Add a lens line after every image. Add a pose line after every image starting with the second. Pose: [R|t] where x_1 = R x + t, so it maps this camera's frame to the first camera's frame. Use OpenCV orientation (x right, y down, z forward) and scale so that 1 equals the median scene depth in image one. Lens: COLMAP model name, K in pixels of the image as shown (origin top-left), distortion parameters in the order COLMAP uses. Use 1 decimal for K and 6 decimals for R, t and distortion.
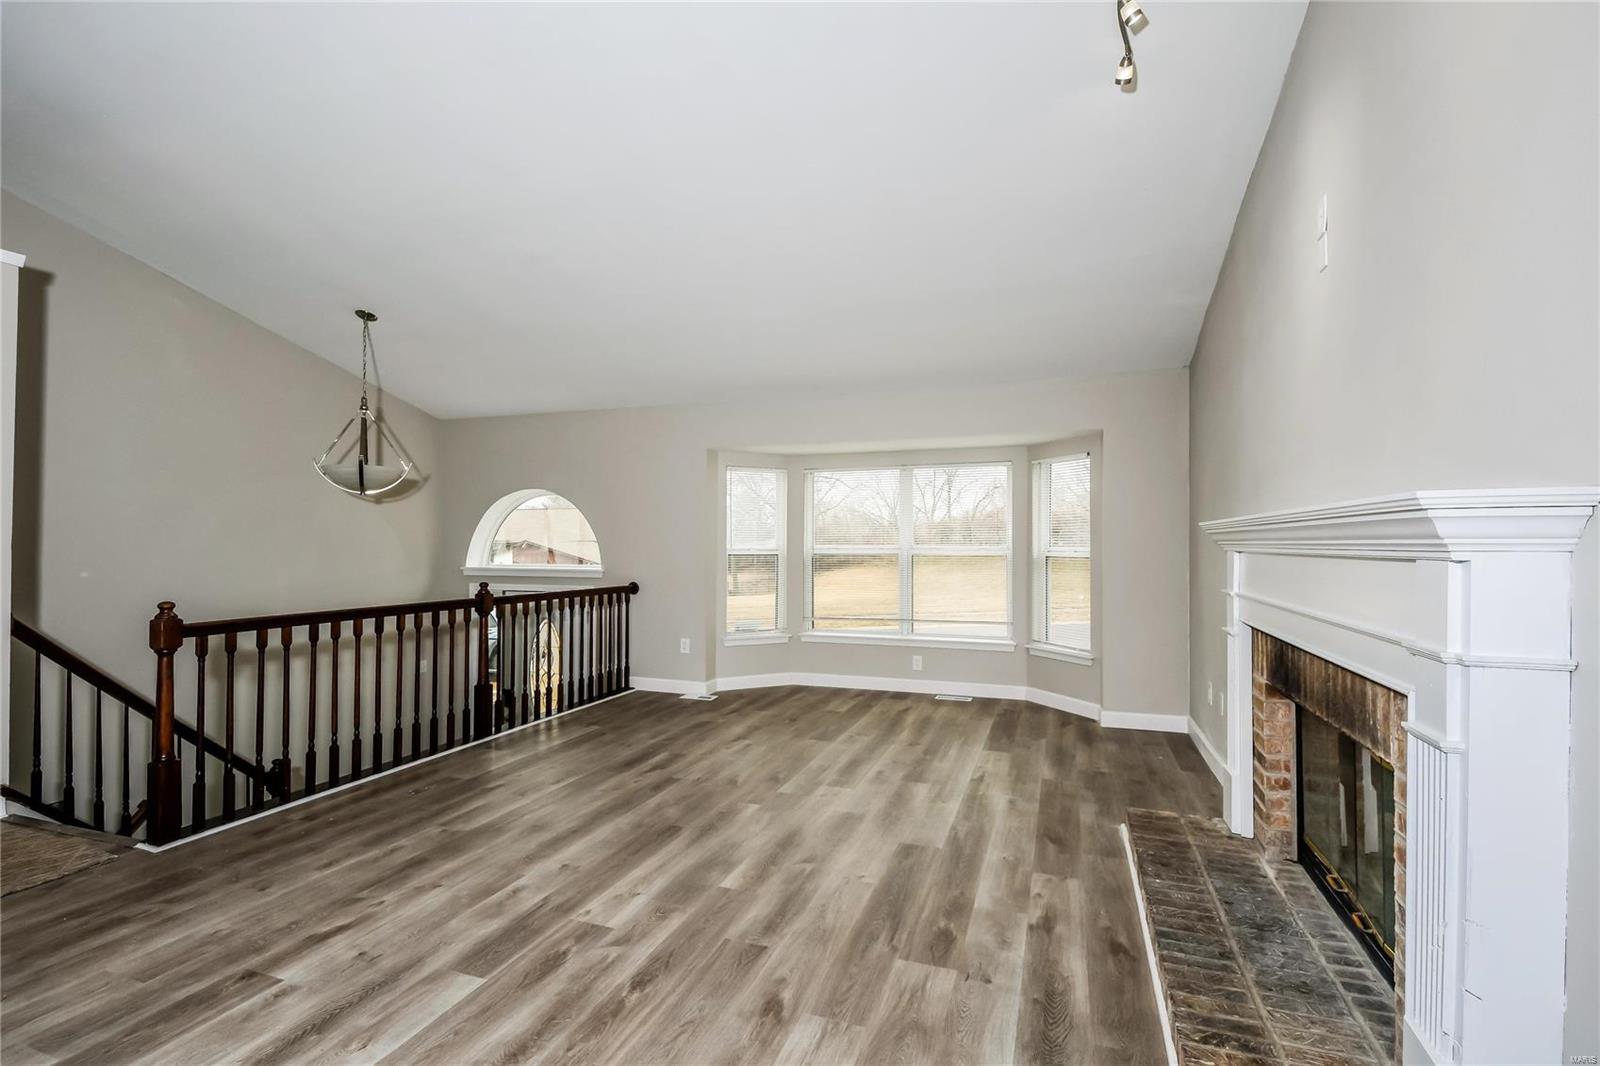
lens RADIAL K [[739.5, 0, 801.3], [0, 739.5, 535.1], [0, 0, 1]] dist [0.016910, -0.001714]
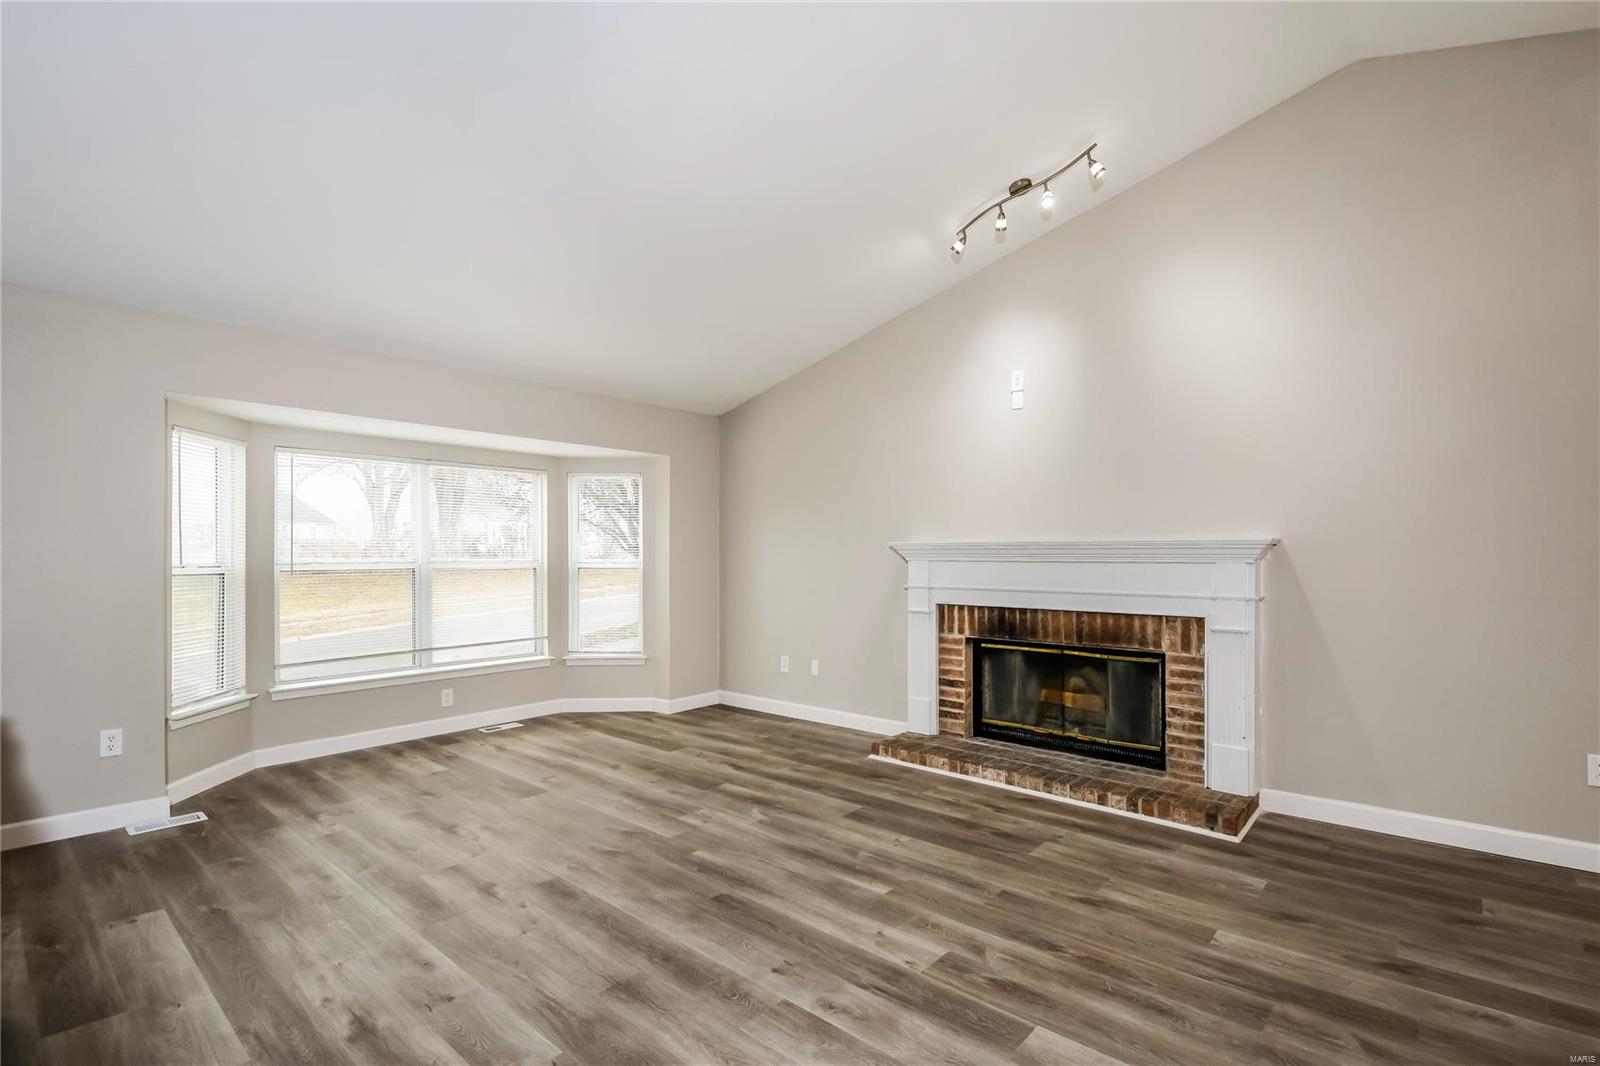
lens RADIAL K [[739.5, 0, 797.1], [0, 739.5, 548.8], [0, 0, 1]] dist [0.016910, -0.001714]
pose [[0.380690, 0.002233, 0.924700, -0.989445], [-0.006636, 0.999978, 0.000317, 0.000835], [-0.924679, -0.006258, 0.380696, 0.655388]]
